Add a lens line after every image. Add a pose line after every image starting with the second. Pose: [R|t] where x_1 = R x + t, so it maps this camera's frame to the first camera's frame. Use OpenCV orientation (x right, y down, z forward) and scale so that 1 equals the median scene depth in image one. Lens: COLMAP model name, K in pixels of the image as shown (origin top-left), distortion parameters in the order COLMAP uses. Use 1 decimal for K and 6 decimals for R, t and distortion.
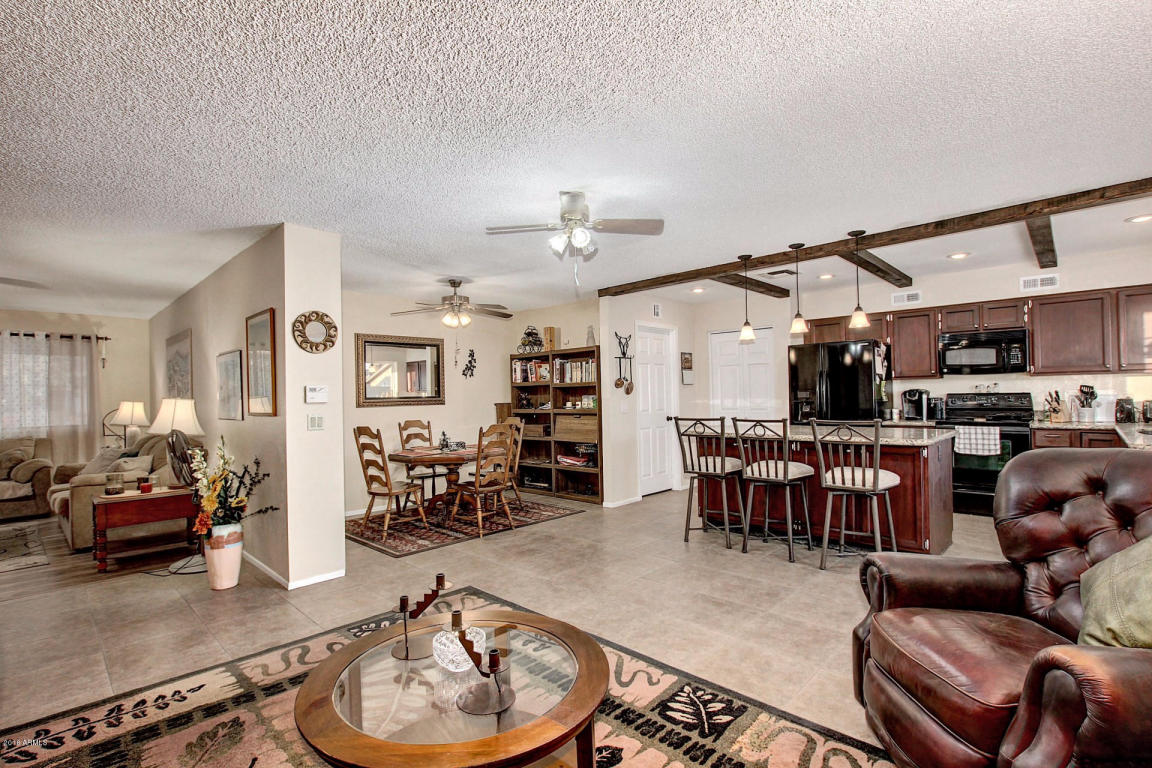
lens RADIAL K [[531.4, 0, 578.4], [0, 531.4, 389.4], [0, 0, 1]] dist [-0.034331, 0.004504]
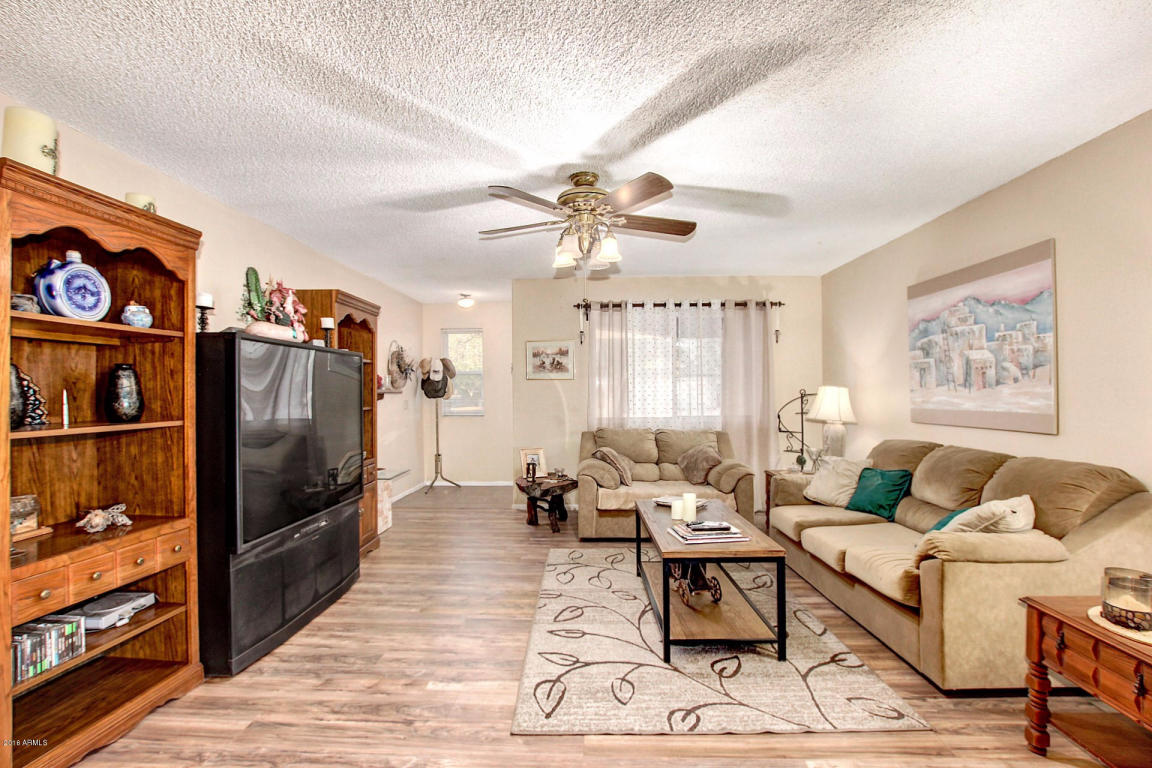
lens RADIAL K [[531.4, 0, 584.2], [0, 531.4, 390.1], [0, 0, 1]] dist [-0.034331, 0.004504]
pose [[0.674570, 0.015096, -0.738057, -0.725915], [0.001079, 0.999770, 0.021435, 0.015536], [0.738210, -0.015256, 0.674398, 0.358430]]
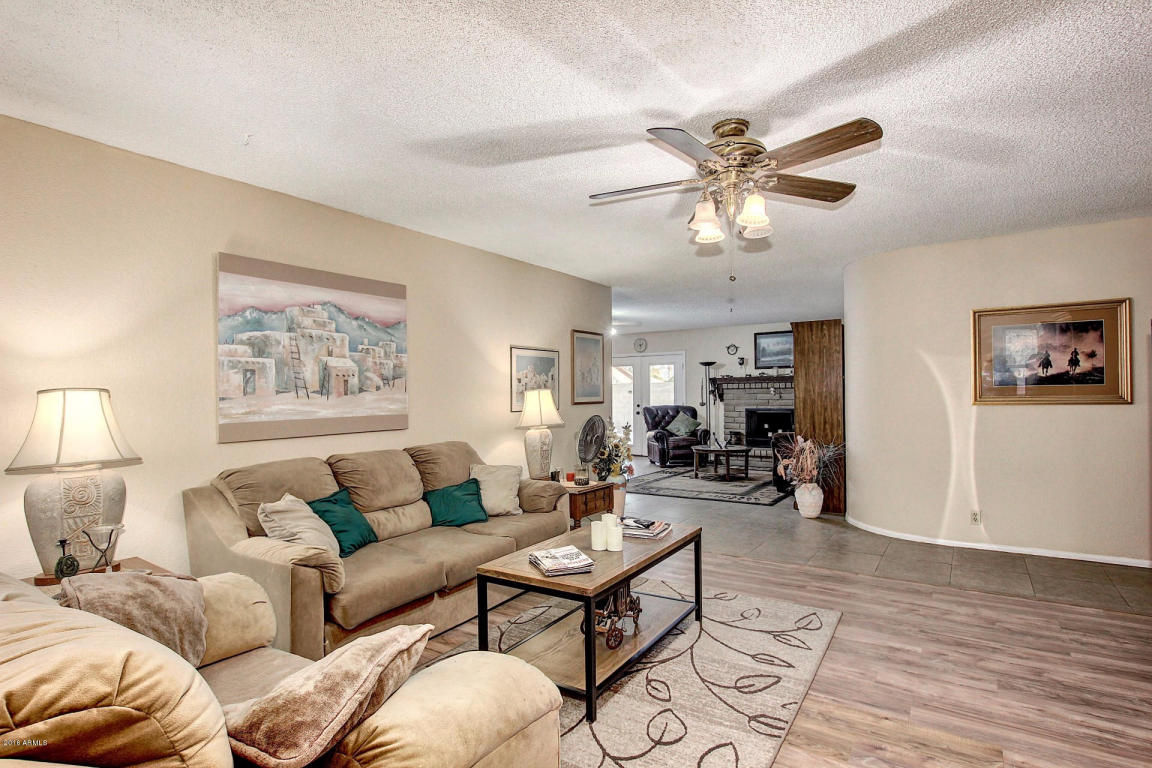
lens RADIAL K [[576.1, 0, 573.1], [0, 576.1, 389.3], [0, 0, 1]] dist [-0.028679, -0.000431]
pose [[-0.153826, 0.030026, 0.987642, -1.623308], [0.002932, 0.999548, -0.029932, 0.042331], [-0.988094, -0.001709, -0.153845, 0.963921]]
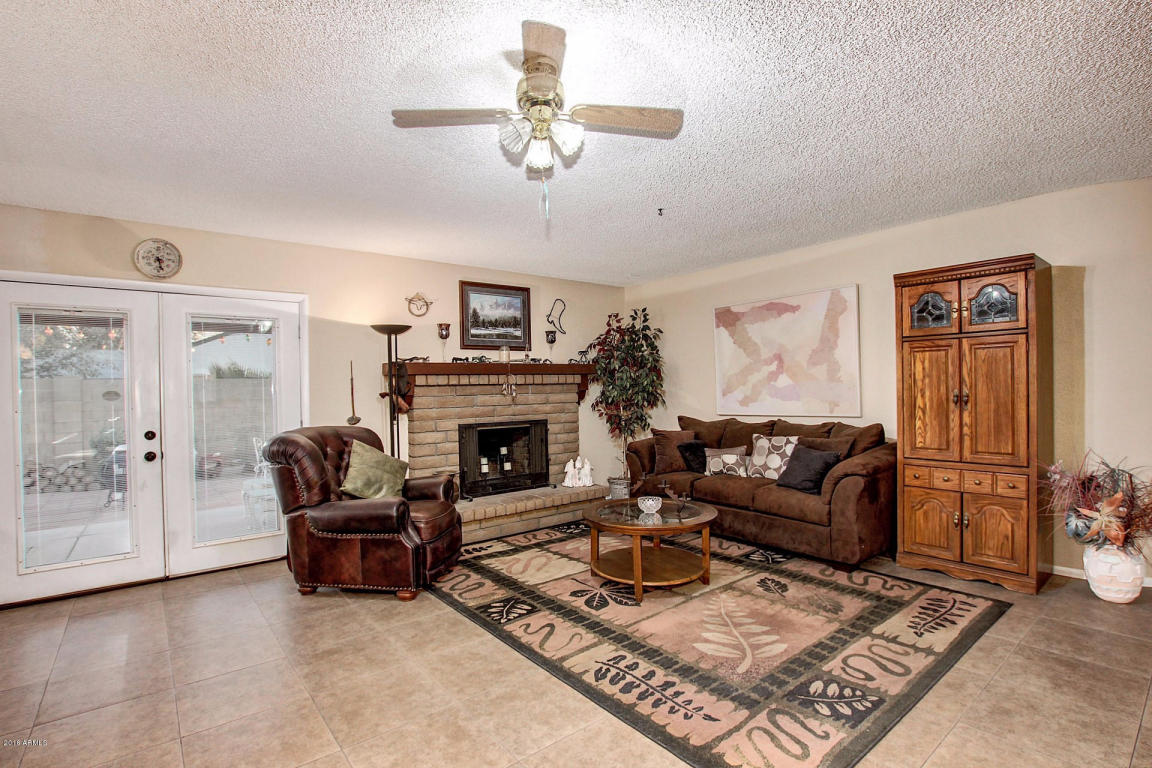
lens RADIAL K [[531.4, 0, 572.6], [0, 531.4, 390.0], [0, 0, 1]] dist [-0.034331, 0.004504]
pose [[-0.990273, 0.042856, 0.132376, -0.067620], [0.041781, 0.999067, -0.010888, 0.008933], [-0.132719, -0.005251, -0.991140, 0.969591]]
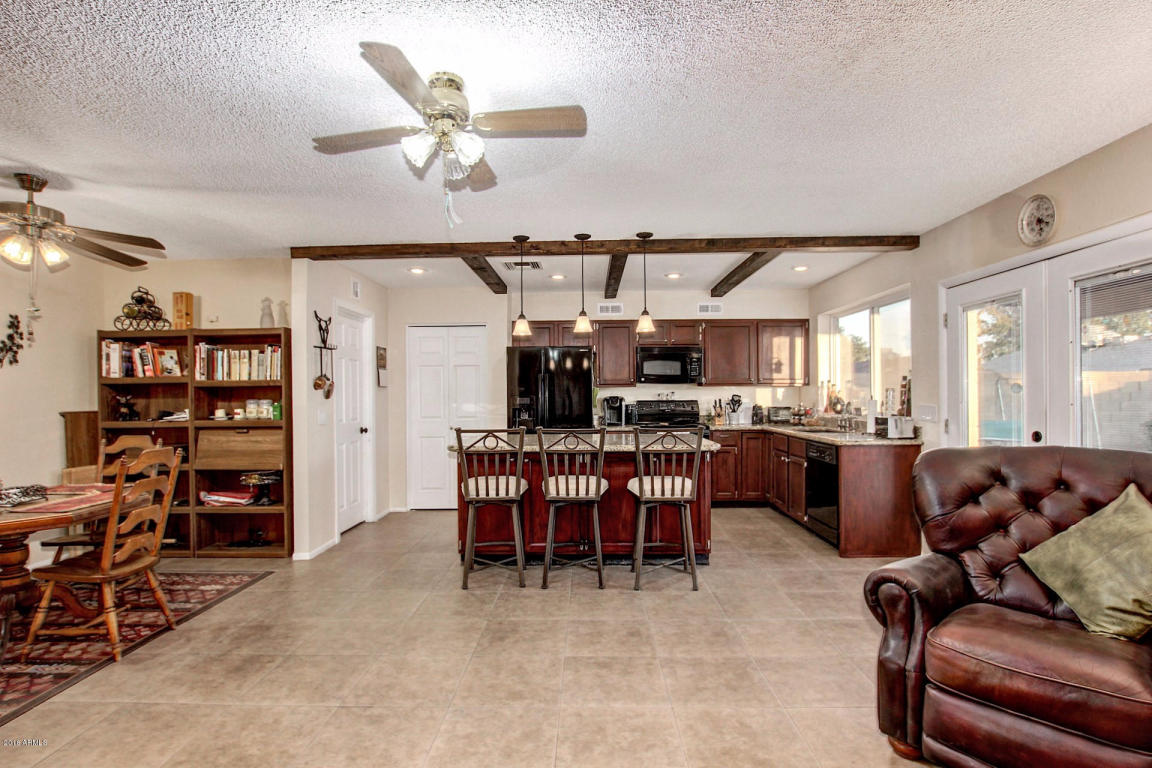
lens RADIAL K [[564.0, 0, 574.3], [0, 564.0, 389.4], [0, 0, 1]] dist [-0.025395, 0.003700]
pose [[0.740339, 0.020574, 0.671919, -0.203281], [-0.012983, 0.999783, -0.016307, 0.005784], [-0.672108, 0.003349, 0.740445, 0.244353]]
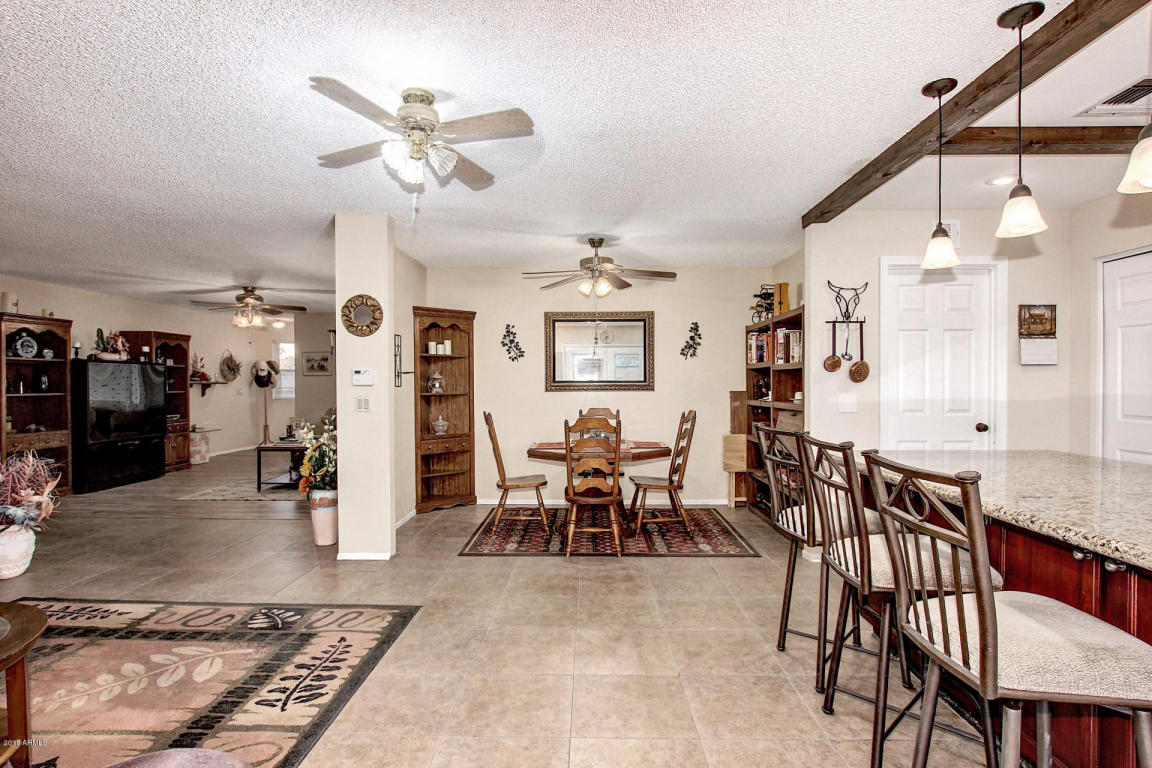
lens RADIAL K [[583.7, 0, 583.3], [0, 583.7, 390.4], [0, 0, 1]] dist [-0.019553, 0.000597]
pose [[0.678620, 0.026849, -0.733999, 0.432224], [-0.004328, 0.999460, 0.032558, -0.001526], [0.734477, -0.018918, 0.678370, 0.382846]]
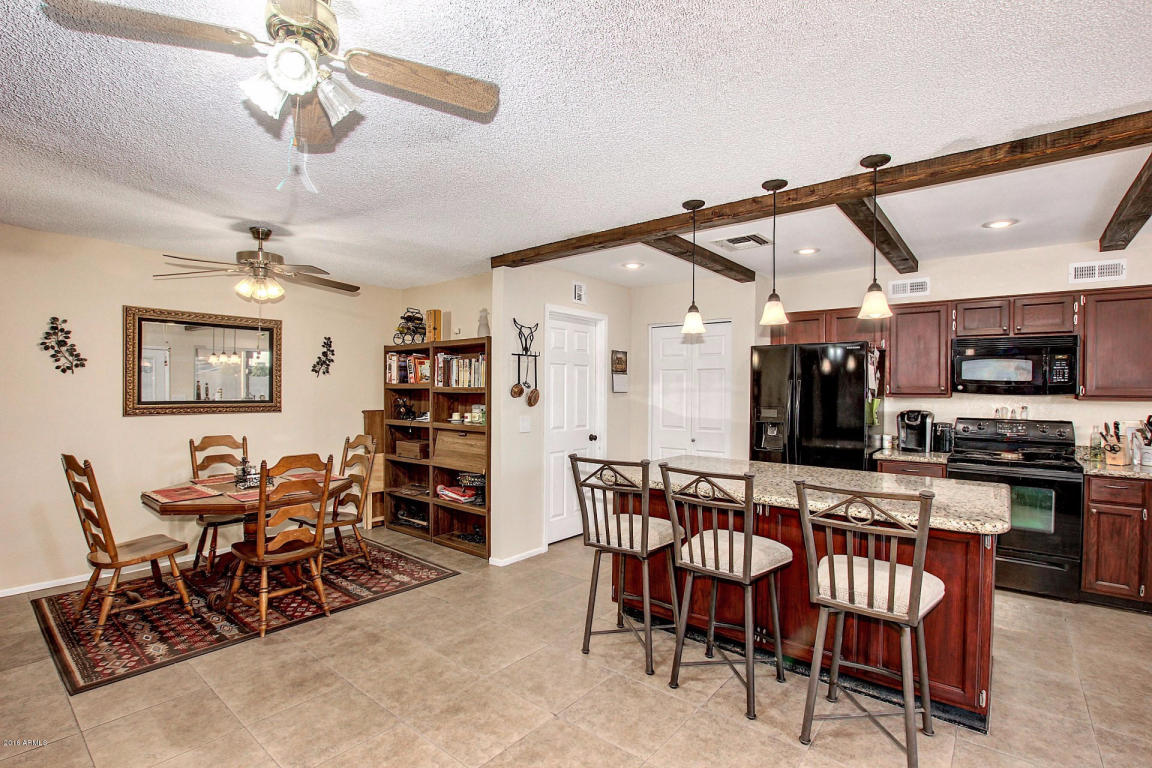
lens RADIAL K [[531.4, 0, 576.7], [0, 531.4, 390.6], [0, 0, 1]] dist [-0.034331, 0.004504]
pose [[0.996846, 0.029102, 0.073832, 0.119067], [-0.029903, 0.999505, 0.009771, -0.024239], [-0.073511, -0.011948, 0.997223, 0.330651]]
